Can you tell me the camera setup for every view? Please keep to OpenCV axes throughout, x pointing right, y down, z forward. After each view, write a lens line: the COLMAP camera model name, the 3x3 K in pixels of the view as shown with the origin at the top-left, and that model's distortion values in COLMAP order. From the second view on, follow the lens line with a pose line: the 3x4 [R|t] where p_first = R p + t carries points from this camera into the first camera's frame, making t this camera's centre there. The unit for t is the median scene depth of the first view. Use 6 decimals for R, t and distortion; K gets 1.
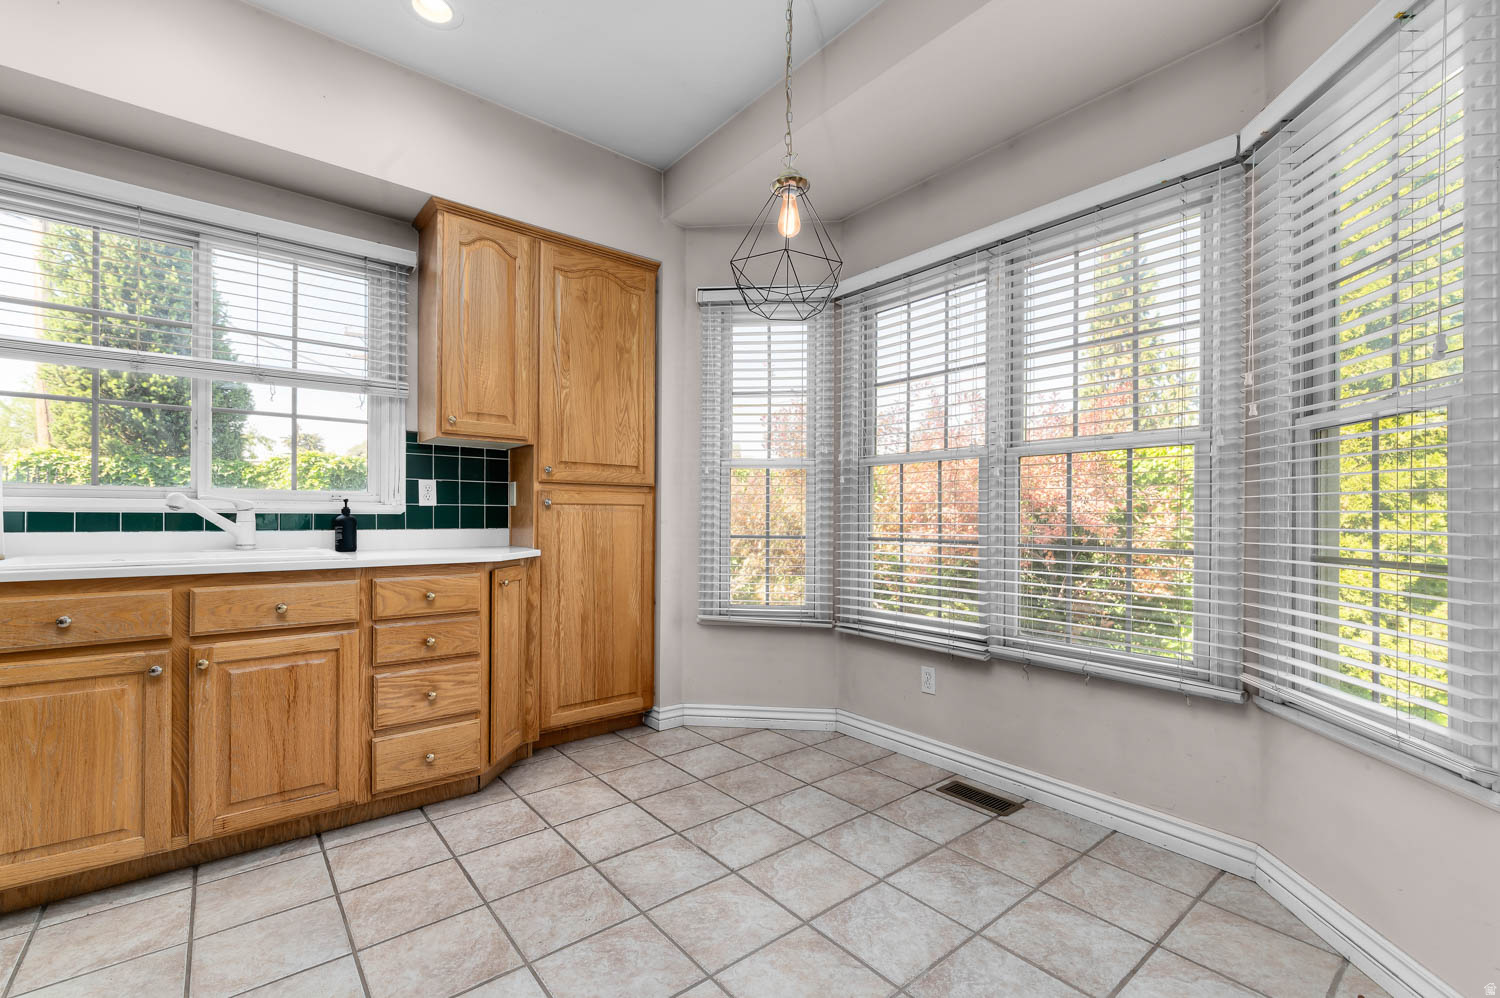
lens RADIAL K [[648.0, 0, 755.1], [0, 648.0, 514.9], [0, 0, 1]] dist [-0.004567, 0.000443]
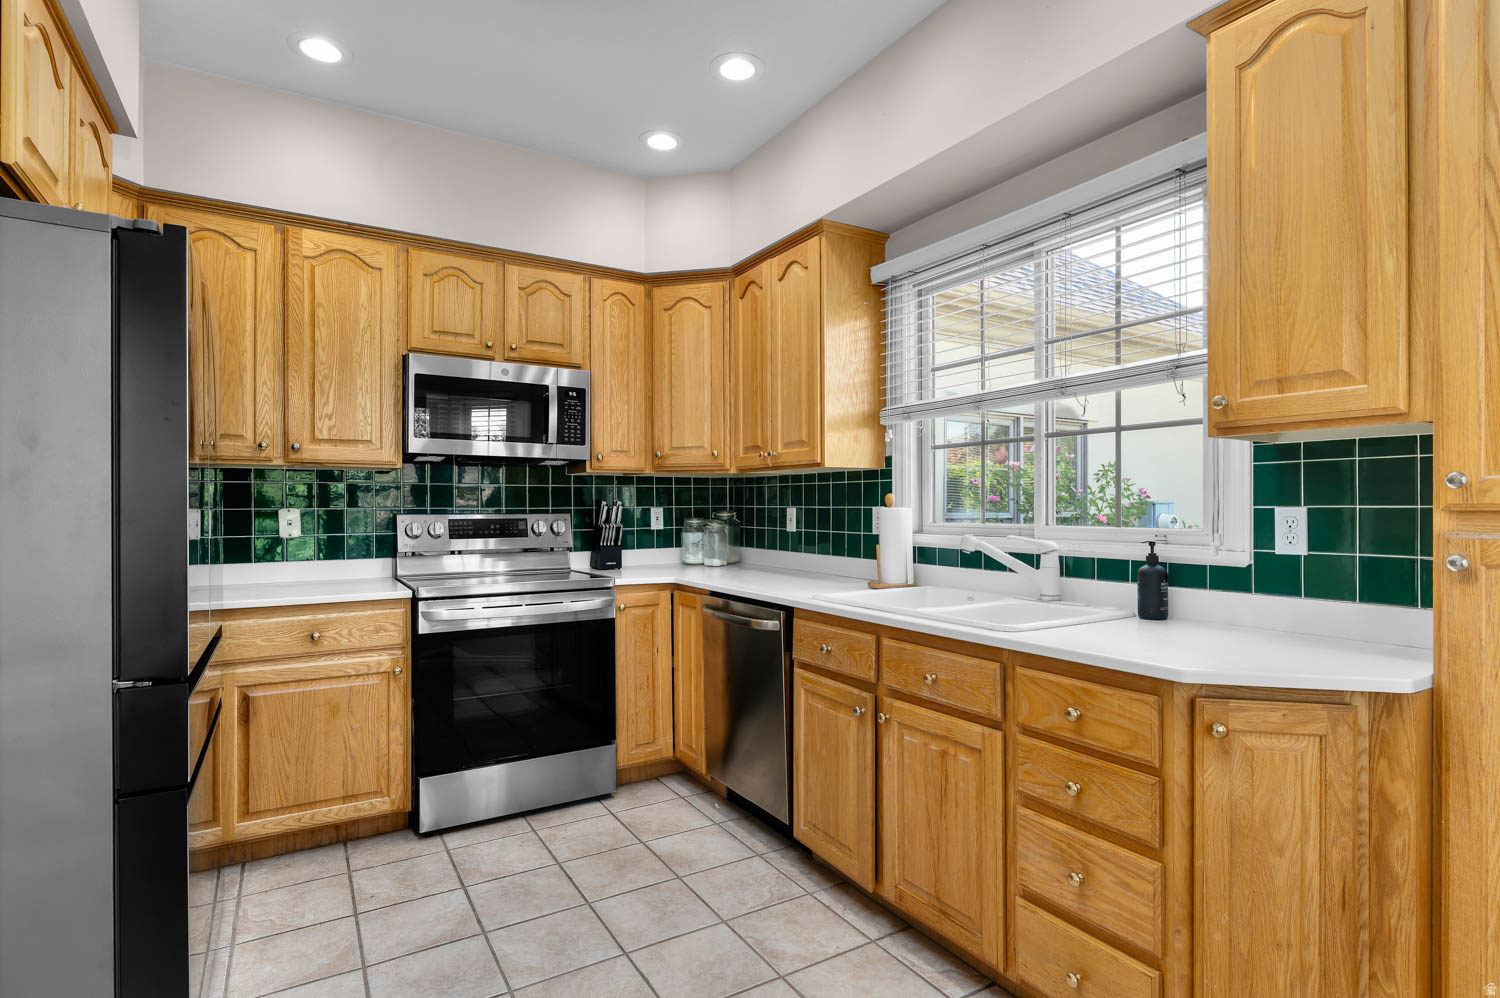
lens RADIAL K [[748.1, 0, 753.4], [0, 748.1, 506.4], [0, 0, 1]] dist [-0.001608, -0.000511]
pose [[-0.138801, -0.005931, -0.990303, 0.206194], [0.004848, 0.999966, -0.006669, -0.057895], [0.990308, -0.005727, -0.138767, 0.697886]]
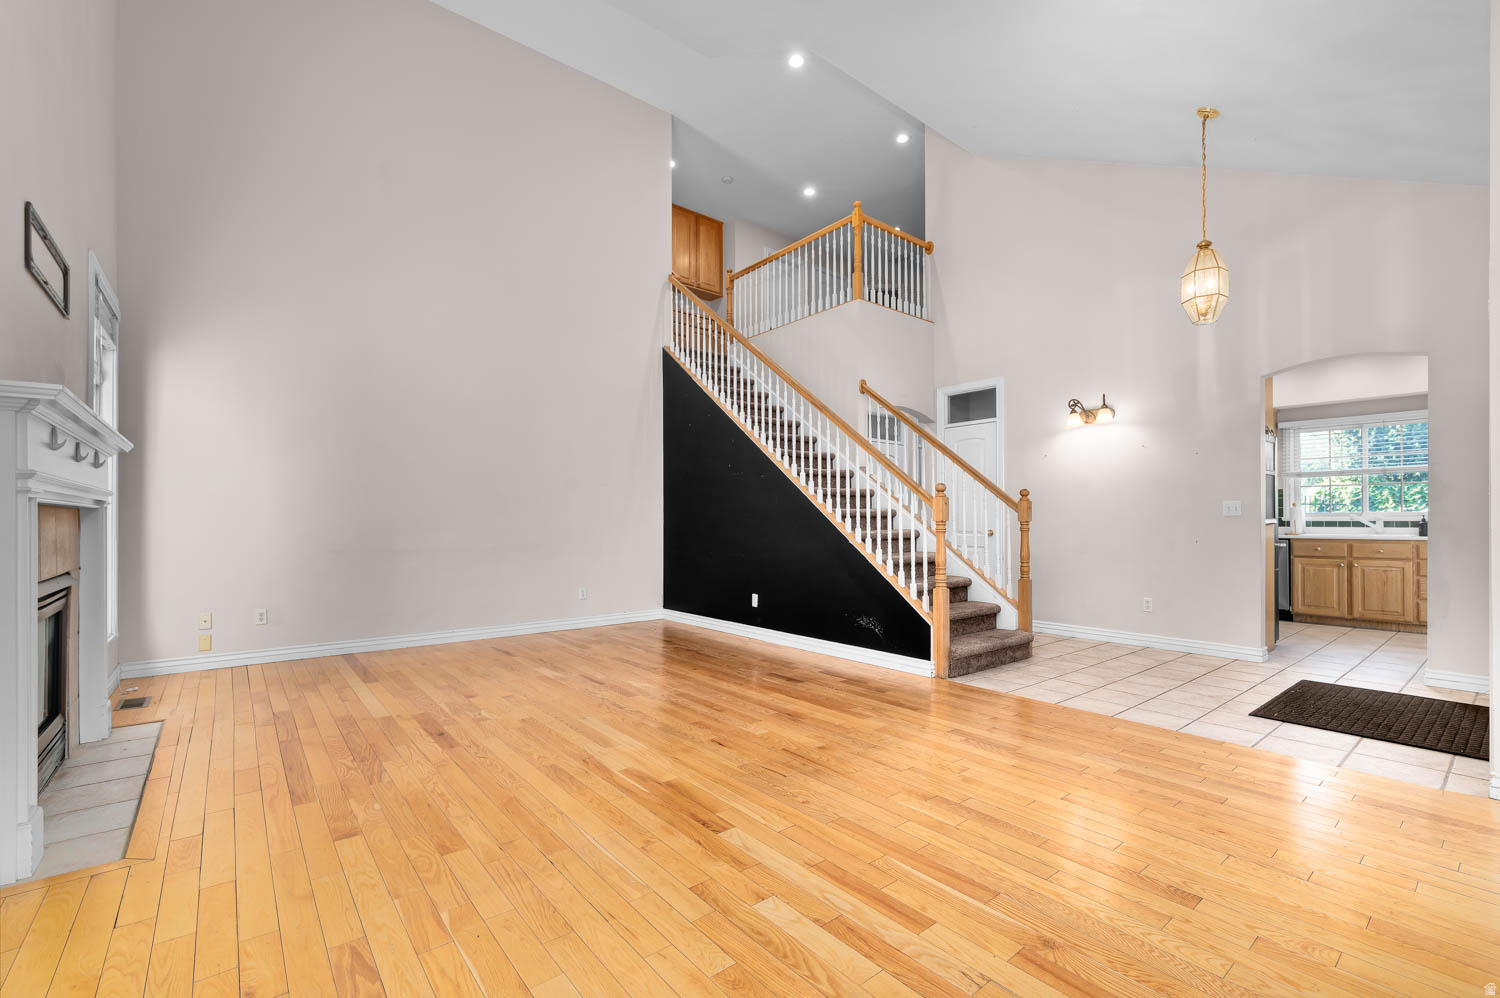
lens RADIAL K [[648.0, 0, 750.1], [0, 648.0, 519.7], [0, 0, 1]] dist [-0.004567, 0.000443]
pose [[-0.007756, -0.006376, -0.999950, 1.882851], [0.005774, 0.999963, -0.006420, -0.005990], [0.999953, -0.005823, -0.007718, -1.582710]]
